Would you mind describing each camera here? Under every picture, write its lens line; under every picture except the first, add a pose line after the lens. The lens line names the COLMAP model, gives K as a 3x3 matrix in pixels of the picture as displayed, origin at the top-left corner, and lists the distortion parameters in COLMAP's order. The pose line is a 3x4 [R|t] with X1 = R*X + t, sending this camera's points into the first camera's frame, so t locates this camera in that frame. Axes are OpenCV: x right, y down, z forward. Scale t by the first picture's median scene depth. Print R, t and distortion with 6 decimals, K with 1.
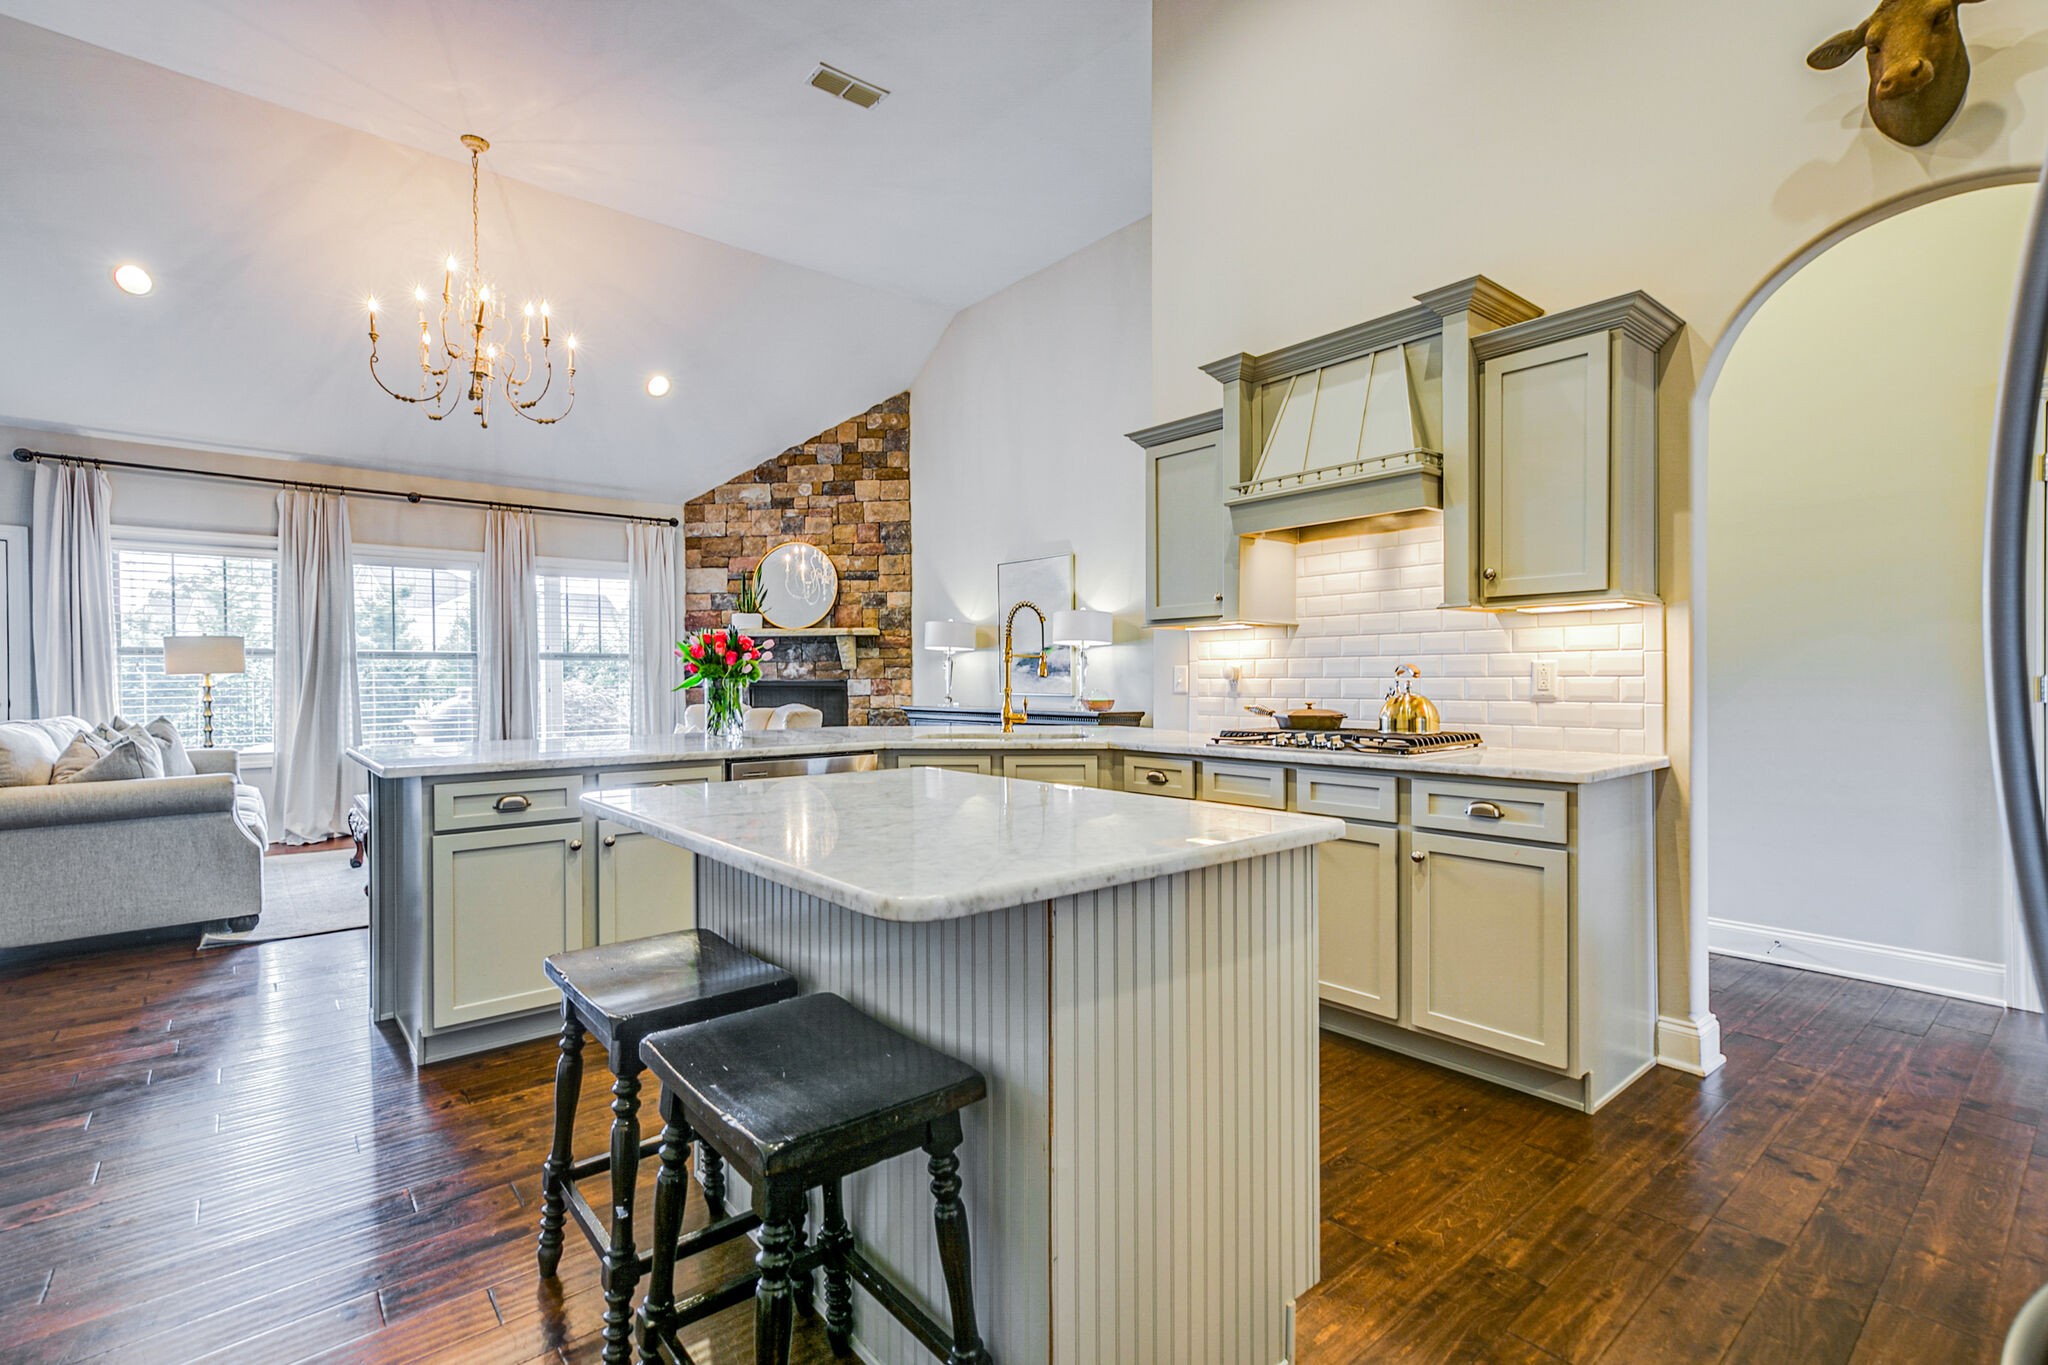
lens RADIAL K [[963.4, 0, 1045.7], [0, 963.4, 686.3], [0, 0, 1]] dist [0.003516, 0.003939]
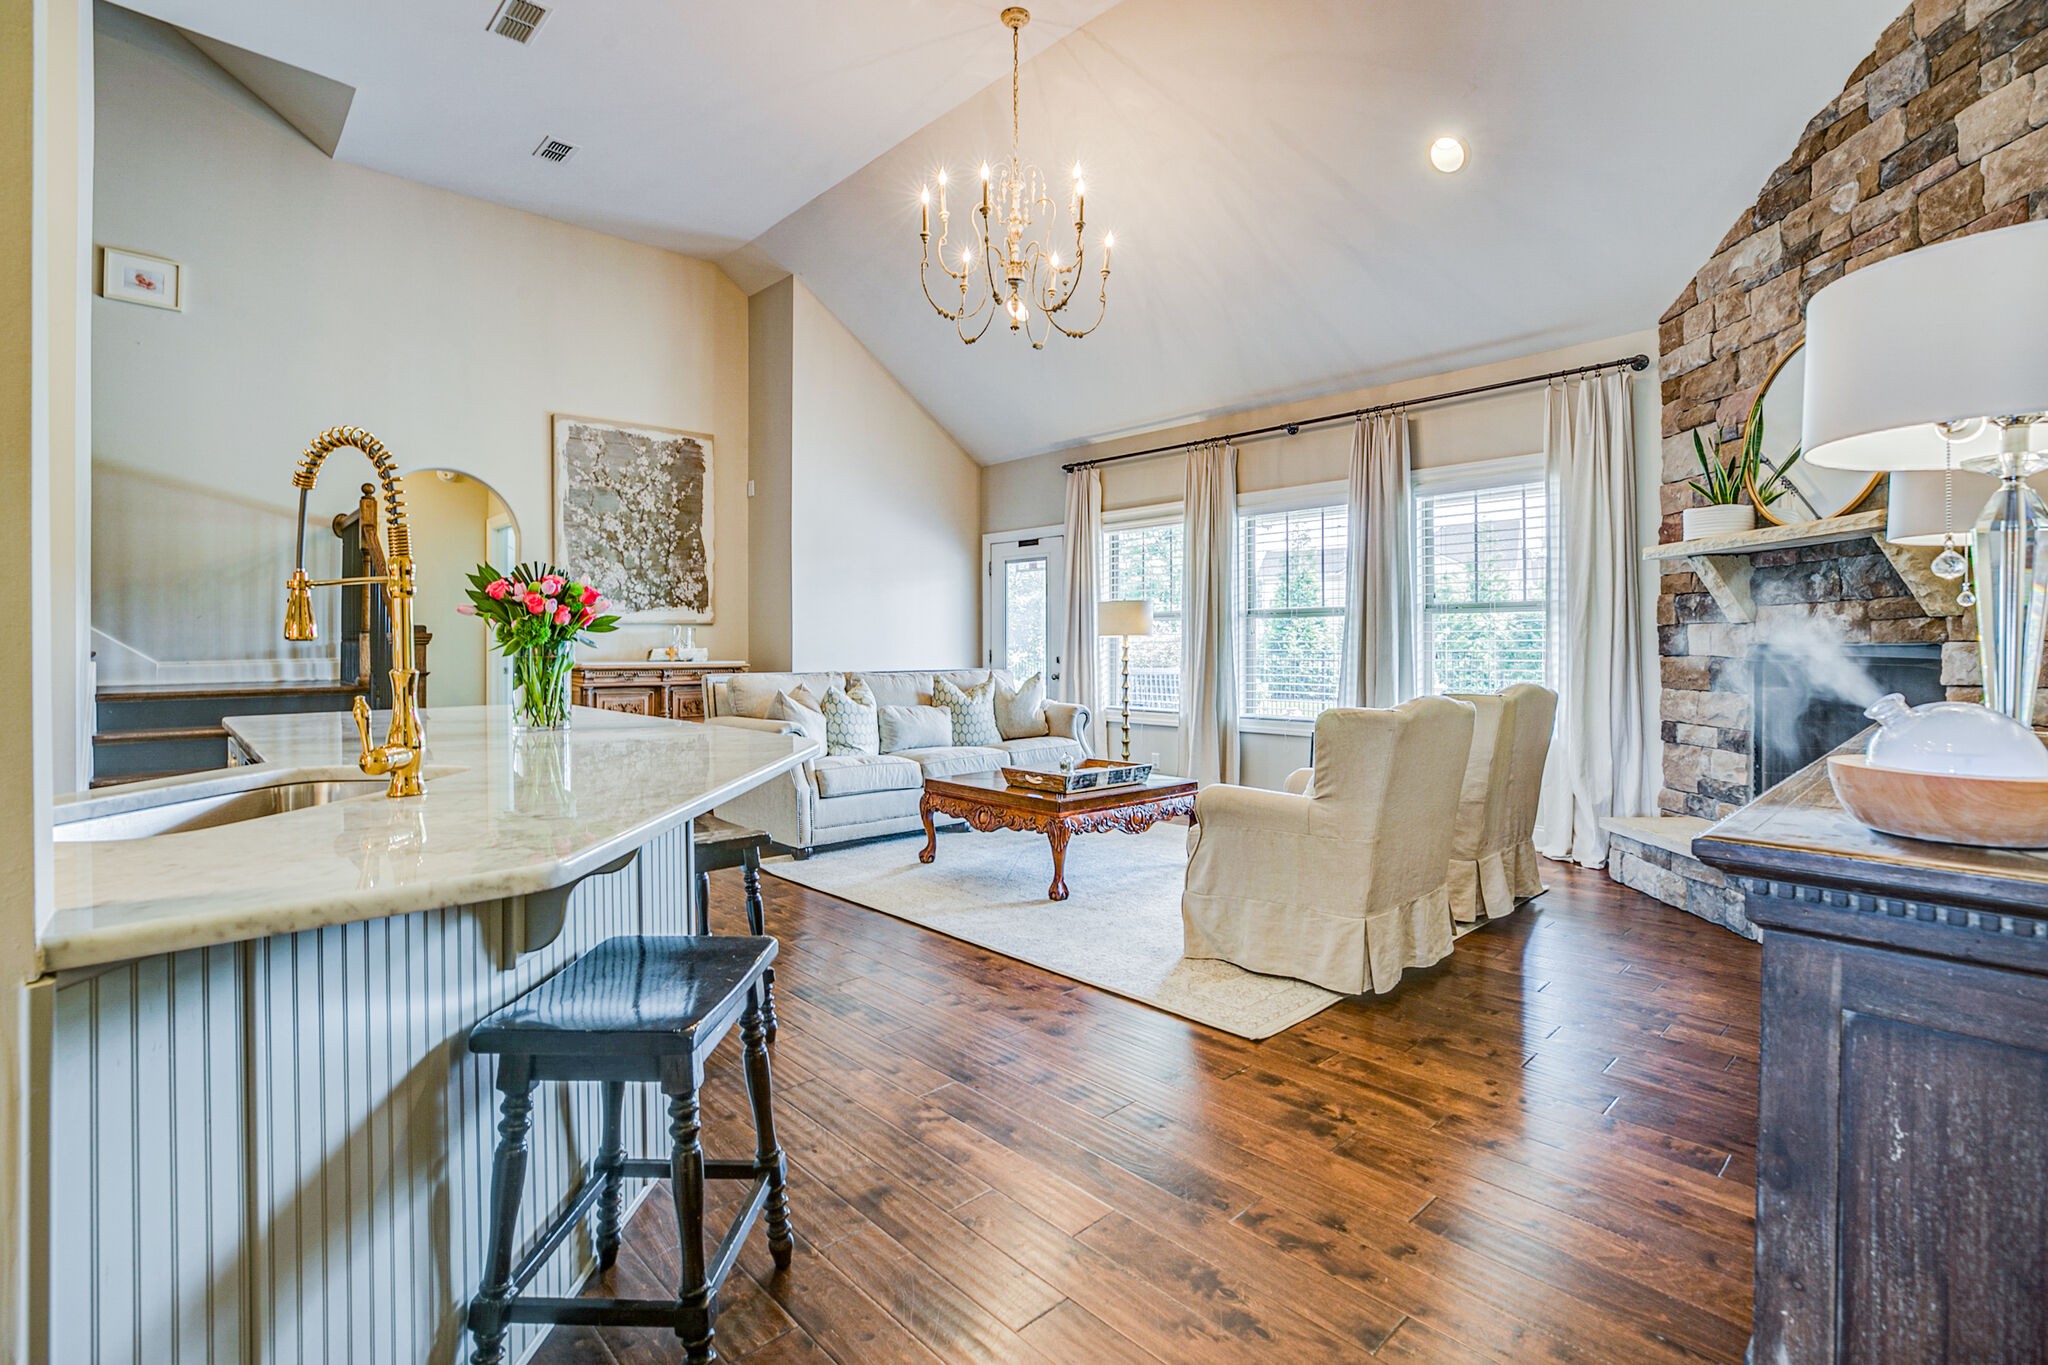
lens RADIAL K [[963.4, 0, 1014.5], [0, 963.4, 617.3], [0, 0, 1]] dist [0.003516, 0.003939]
pose [[0.046125, -0.022430, -0.998684, 0.160438], [-0.005560, 0.999727, -0.022710, -0.006259], [0.998920, 0.006600, 0.045988, 0.616860]]
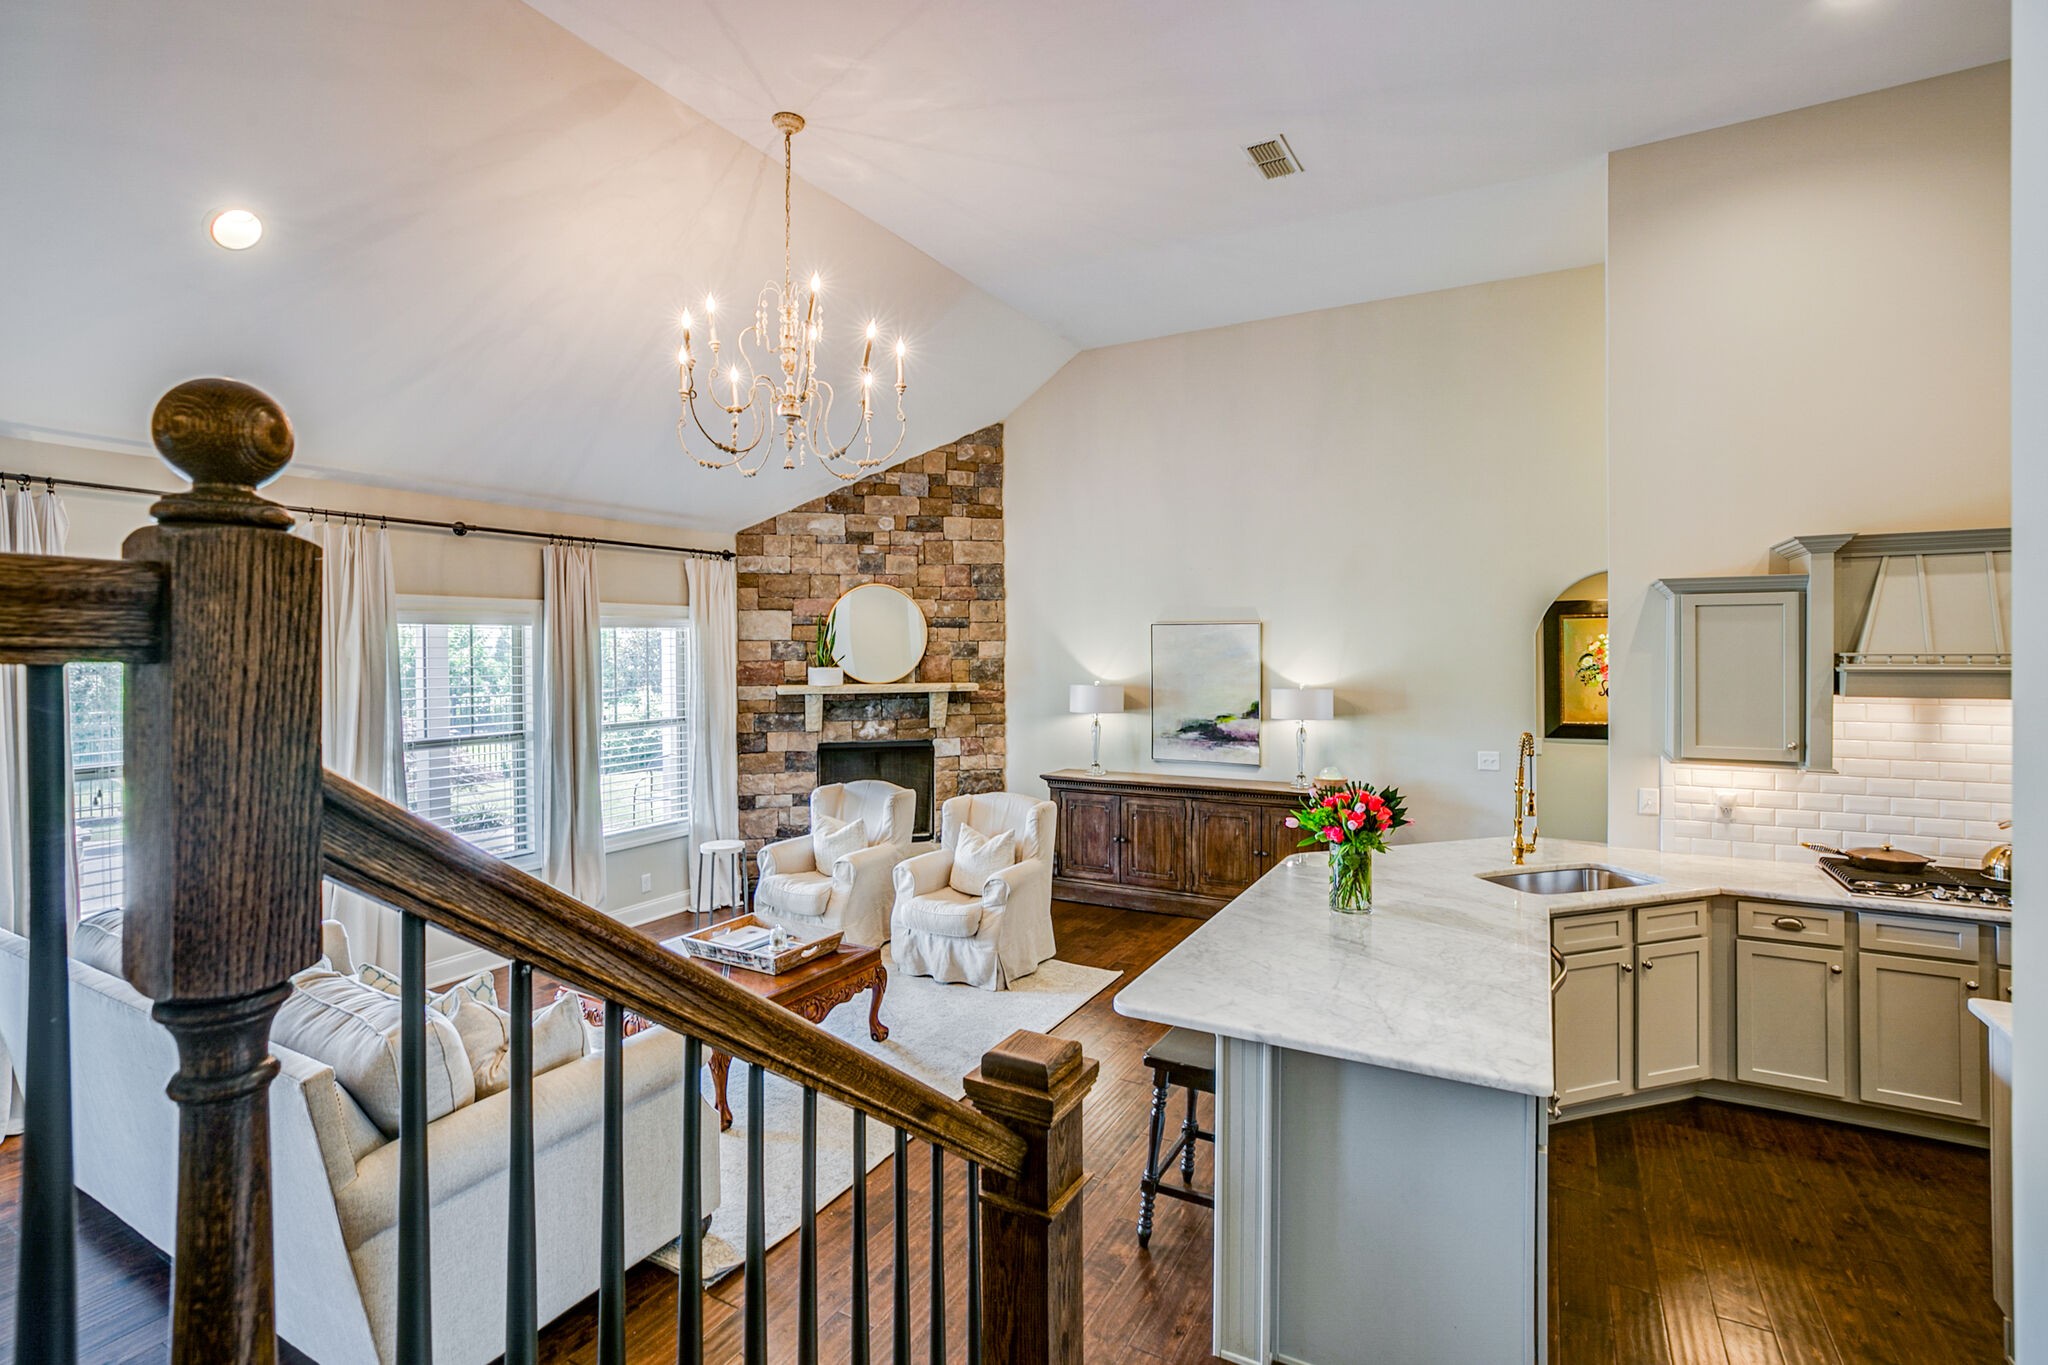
lens RADIAL K [[963.4, 0, 1044.3], [0, 963.4, 646.5], [0, 0, 1]] dist [0.003516, 0.003939]
pose [[0.928088, 0.001481, 0.372359, -0.445390], [0.000610, 0.999985, -0.005497, -0.087990], [-0.372361, 0.005329, 0.928073, 0.134401]]
